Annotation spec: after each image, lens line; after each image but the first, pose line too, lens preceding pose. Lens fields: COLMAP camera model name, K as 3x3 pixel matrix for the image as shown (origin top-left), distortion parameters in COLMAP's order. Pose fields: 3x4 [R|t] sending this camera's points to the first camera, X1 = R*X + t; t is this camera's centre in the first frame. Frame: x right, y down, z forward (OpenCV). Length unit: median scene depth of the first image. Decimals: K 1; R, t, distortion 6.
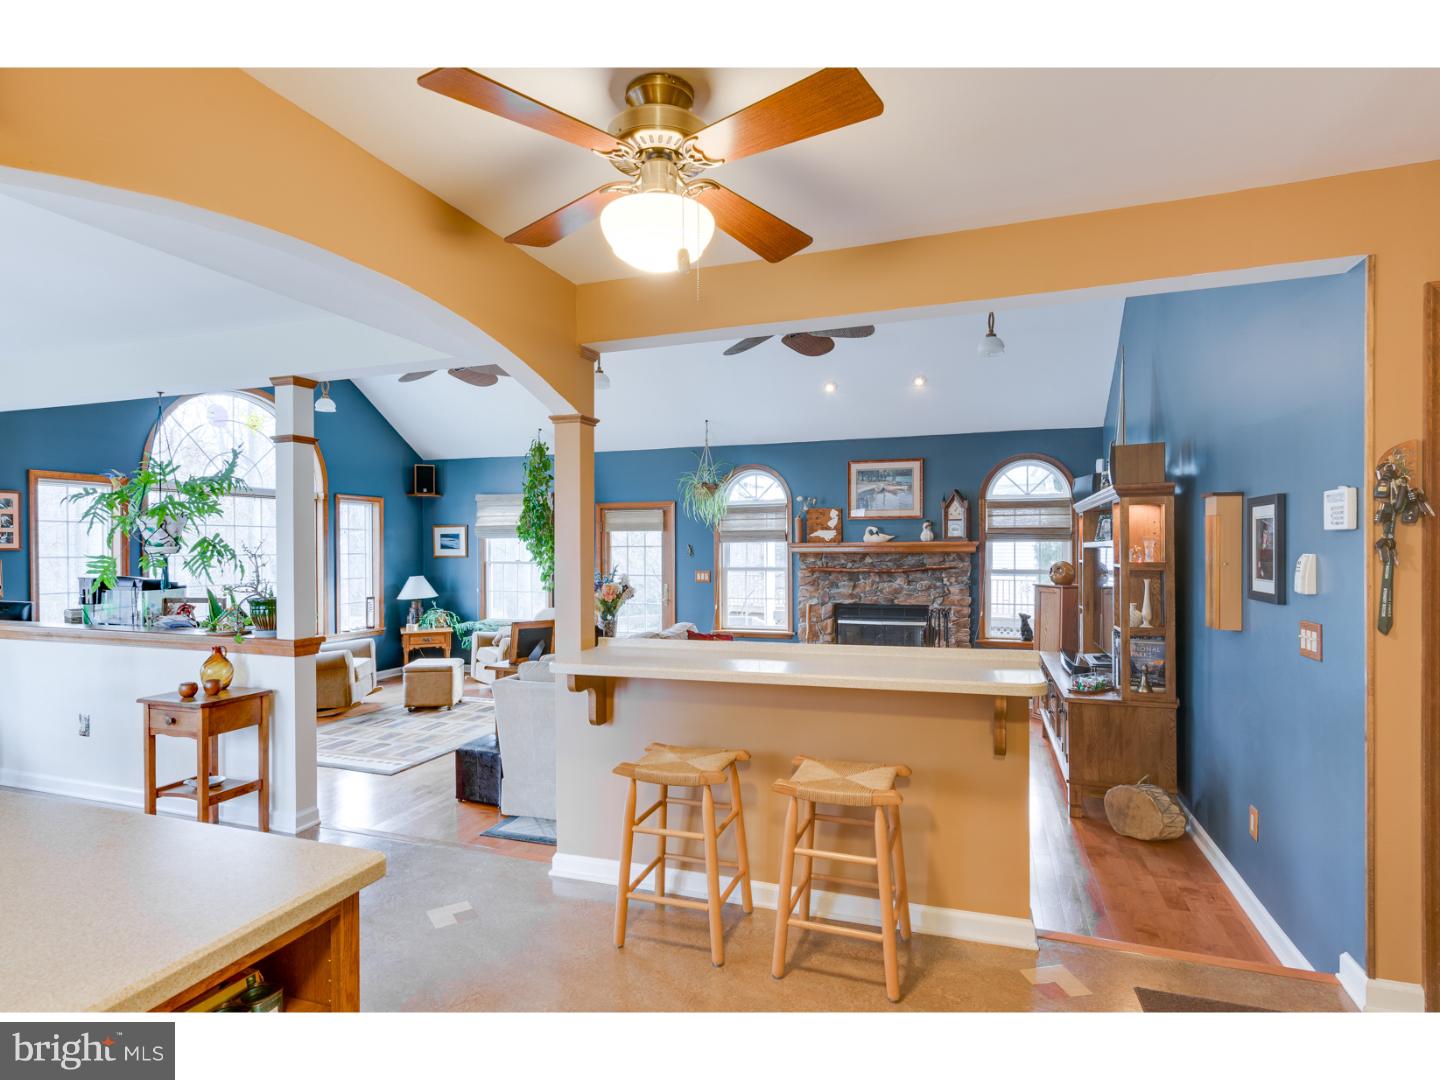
lens RADIAL K [[748.7, 0, 713.9], [0, 748.7, 548.2], [0, 0, 1]] dist [-0.001276, -0.000297]
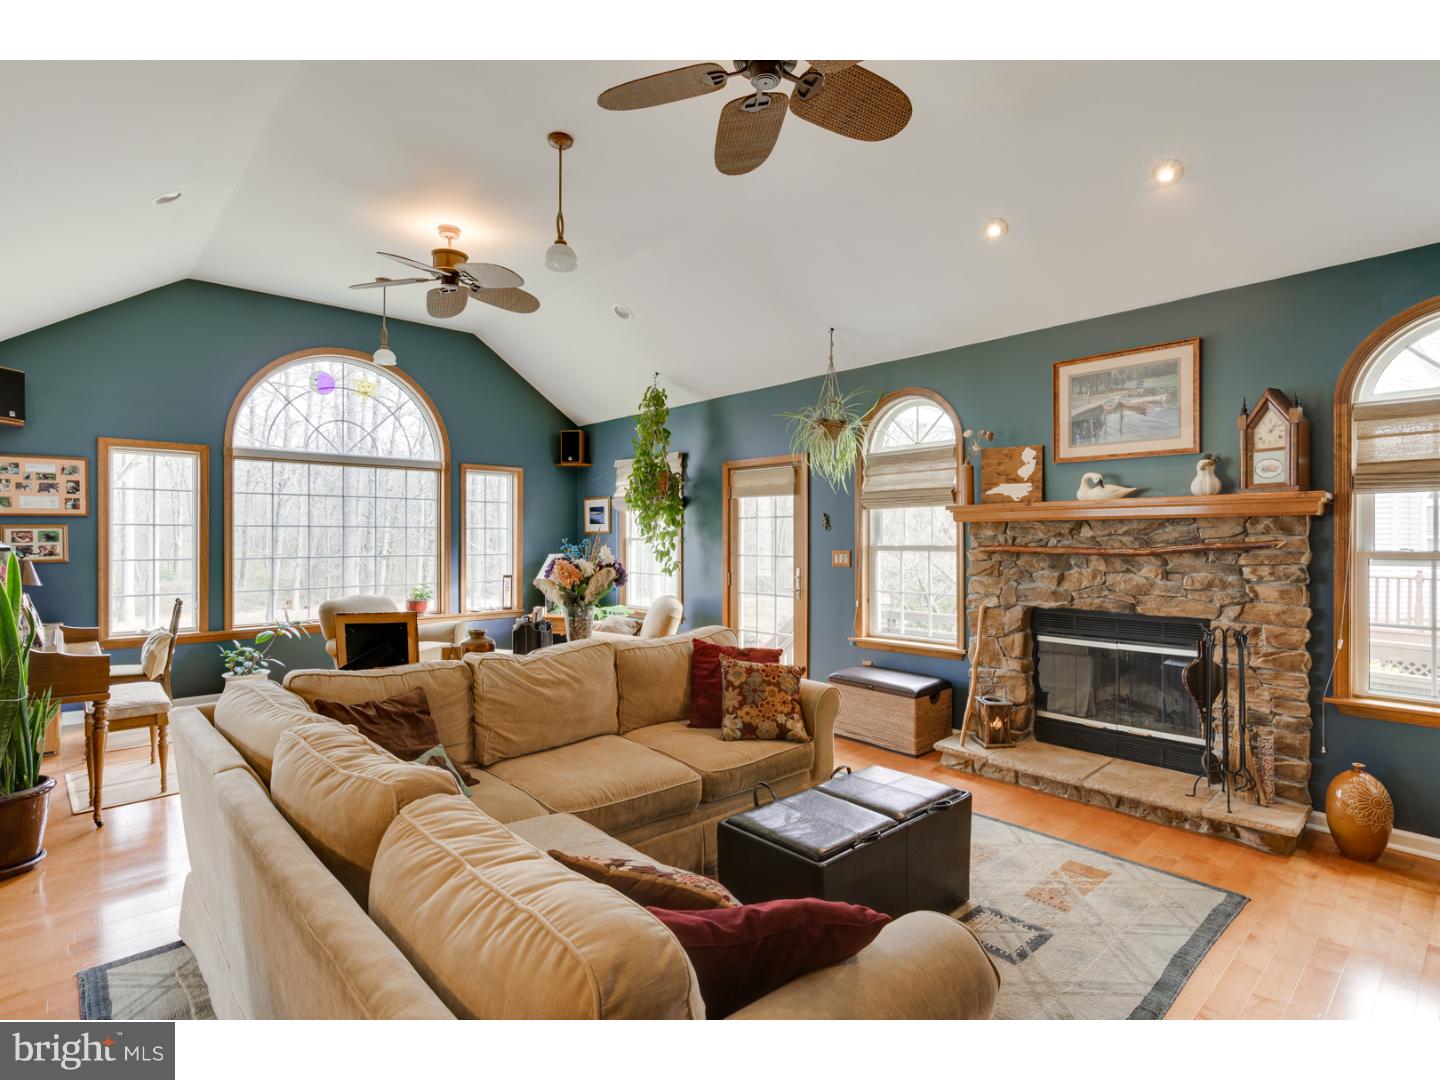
lens RADIAL K [[707.8, 0, 728.4], [0, 707.8, 533.7], [0, 0, 1]] dist [0.003183, 0.001771]
pose [[0.885929, 0.000725, -0.463821, 0.212028], [-0.004227, 0.999970, -0.006511, 0.020989], [0.463802, 0.007728, 0.885905, 0.400038]]
